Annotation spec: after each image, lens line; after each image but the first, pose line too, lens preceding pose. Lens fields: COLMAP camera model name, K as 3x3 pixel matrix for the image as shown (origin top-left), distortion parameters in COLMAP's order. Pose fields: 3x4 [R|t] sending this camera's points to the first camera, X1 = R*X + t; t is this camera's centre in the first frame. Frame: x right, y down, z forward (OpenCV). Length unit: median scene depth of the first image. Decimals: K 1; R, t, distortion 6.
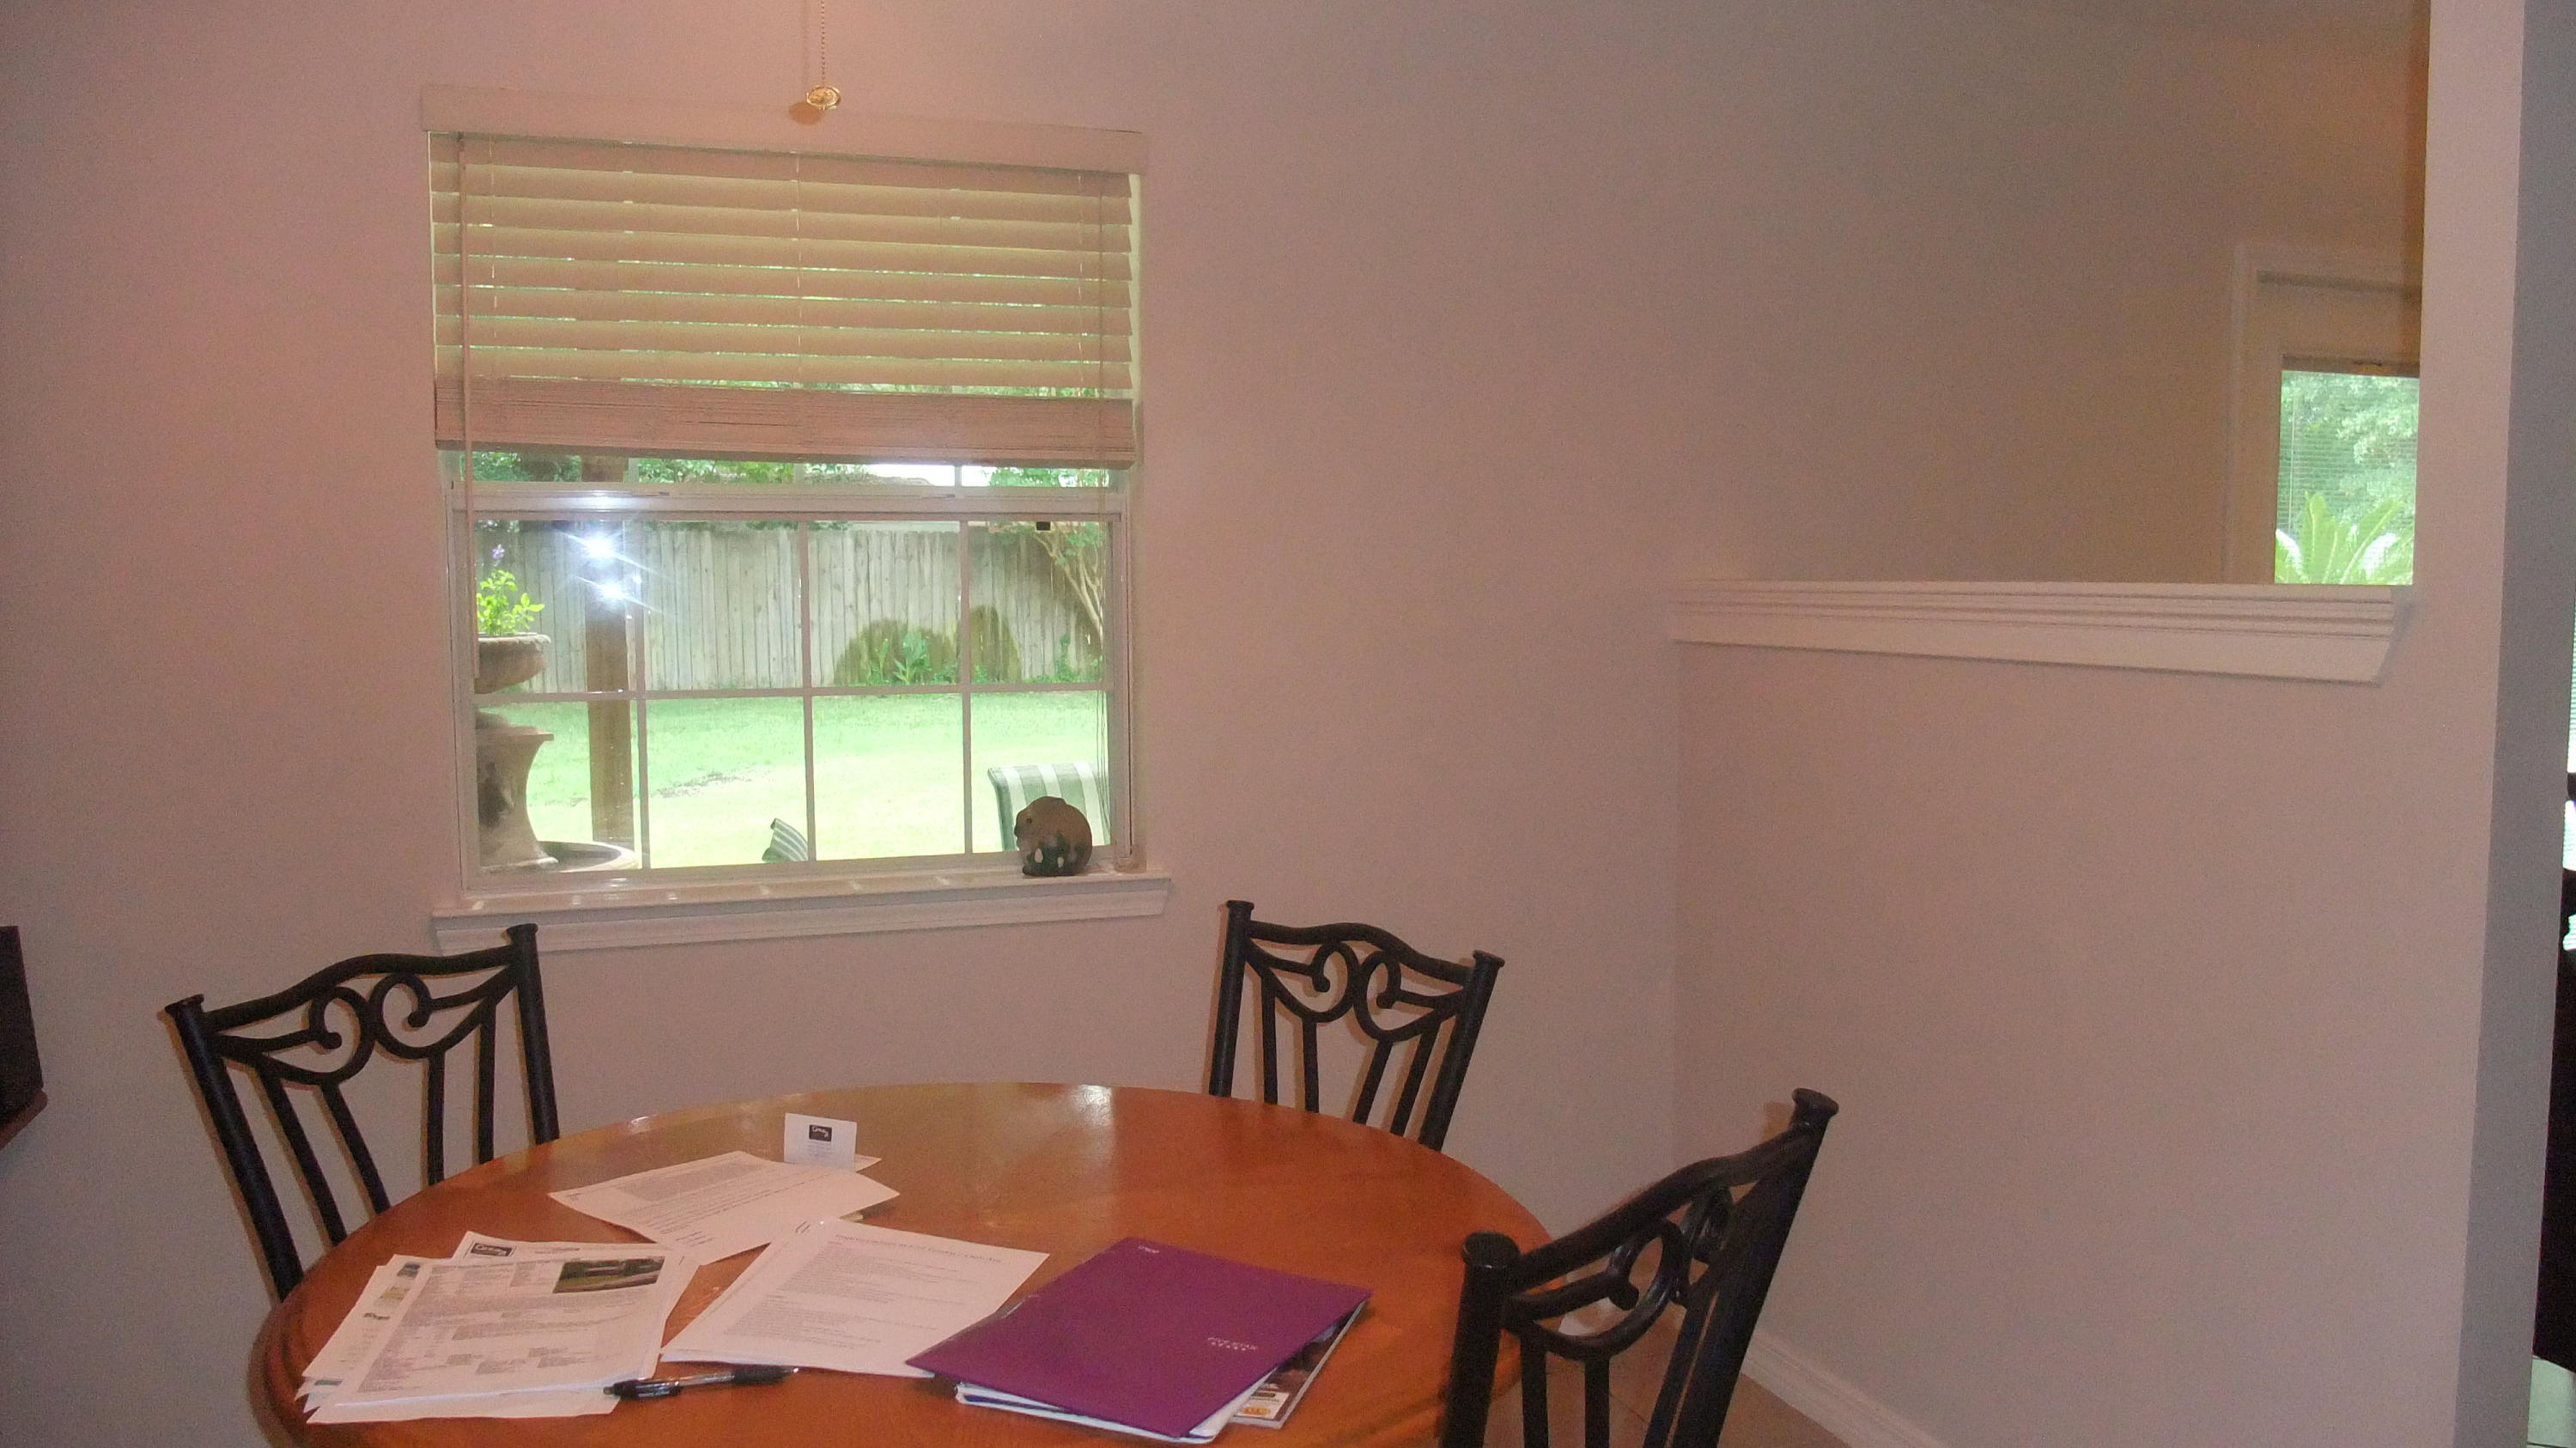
lens RADIAL K [[1970.0, 0, 1282.7], [0, 1970.0, 738.2], [0, 0, 1]] dist [-0.062098, 0.001596]
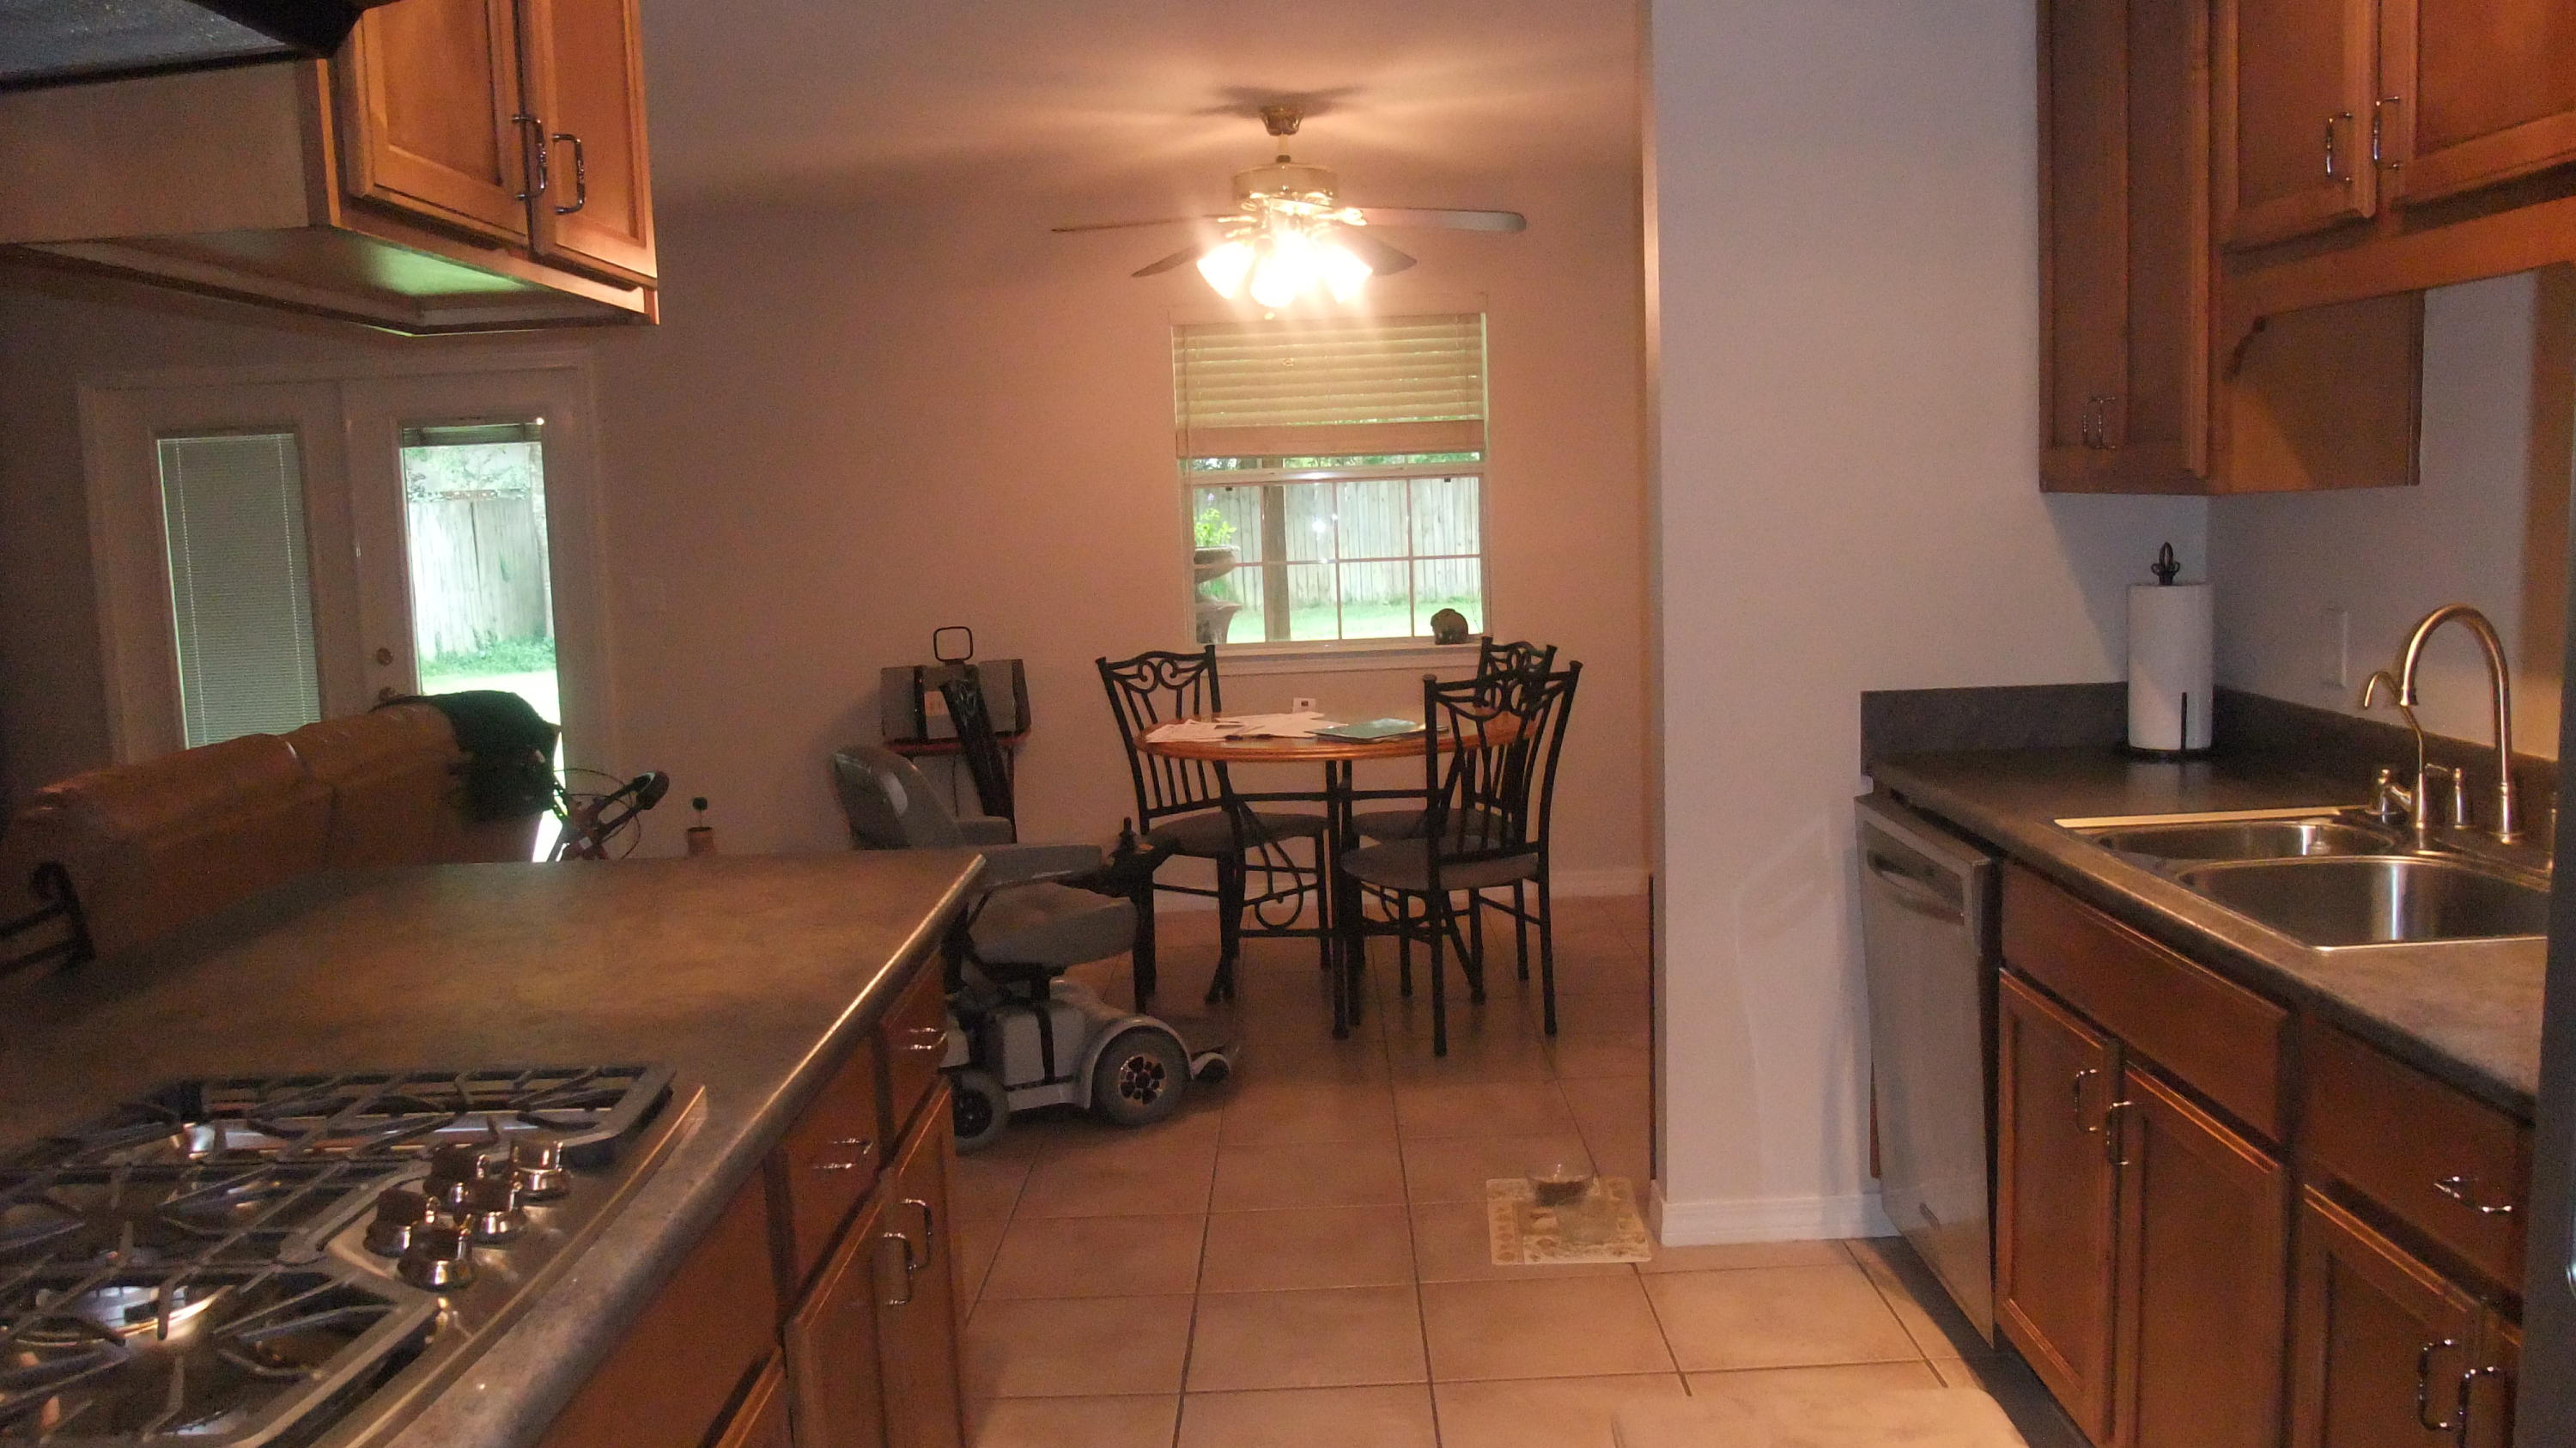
lens RADIAL K [[1970.0, 0, 1282.7], [0, 1970.0, 738.2], [0, 0, 1]] dist [-0.062098, 0.001596]
pose [[0.937337, 0.006592, -0.348363, 0.658305], [0.007337, 0.999226, 0.038650, 0.124722], [0.348348, -0.038784, 0.936563, -1.530320]]
